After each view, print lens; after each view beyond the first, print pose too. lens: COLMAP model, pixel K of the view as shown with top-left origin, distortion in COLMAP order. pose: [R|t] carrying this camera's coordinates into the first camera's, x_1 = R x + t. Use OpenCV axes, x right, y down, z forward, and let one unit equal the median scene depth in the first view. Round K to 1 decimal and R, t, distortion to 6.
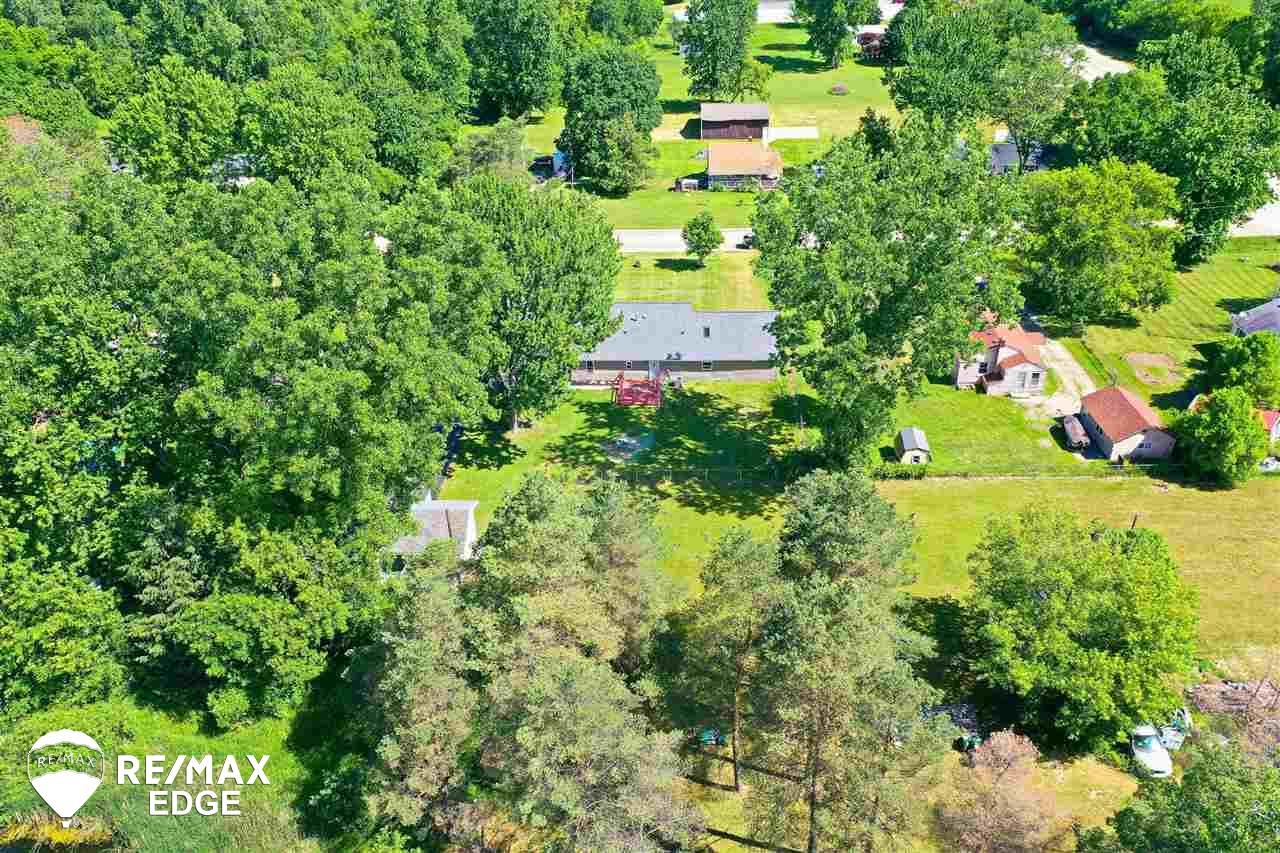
lens RADIAL K [[1015.1, 0, 640.0], [0, 1015.1, 426.5], [0, 0, 1]] dist [-0.000209, 0.011378]
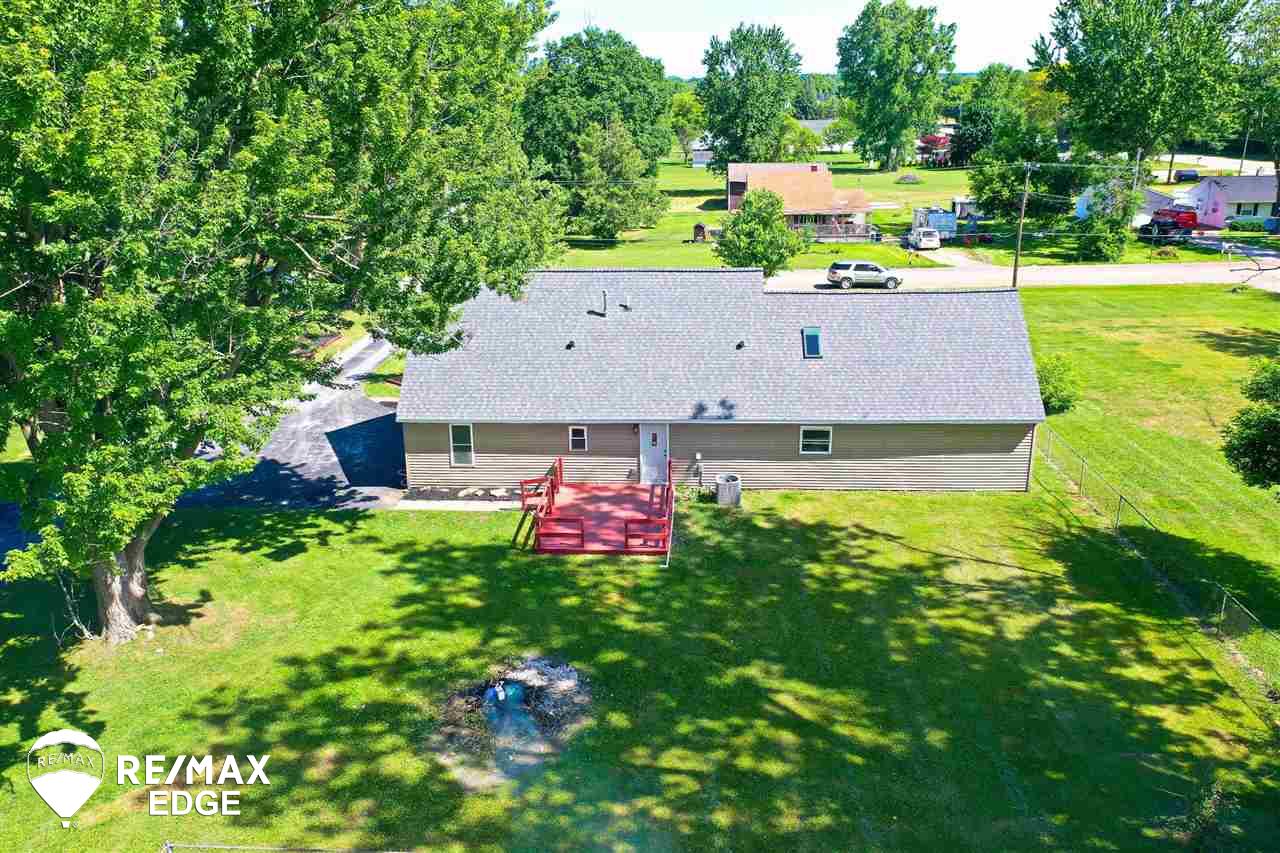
lens RADIAL K [[1015.1, 0, 640.0], [0, 1015.1, 426.5], [0, 0, 1]] dist [-0.000209, 0.011378]
pose [[0.999922, 0.010739, -0.006357, 0.011891], [-0.011829, 0.977883, -0.208820, 0.004564], [0.003974, 0.208879, 0.977933, 0.702496]]
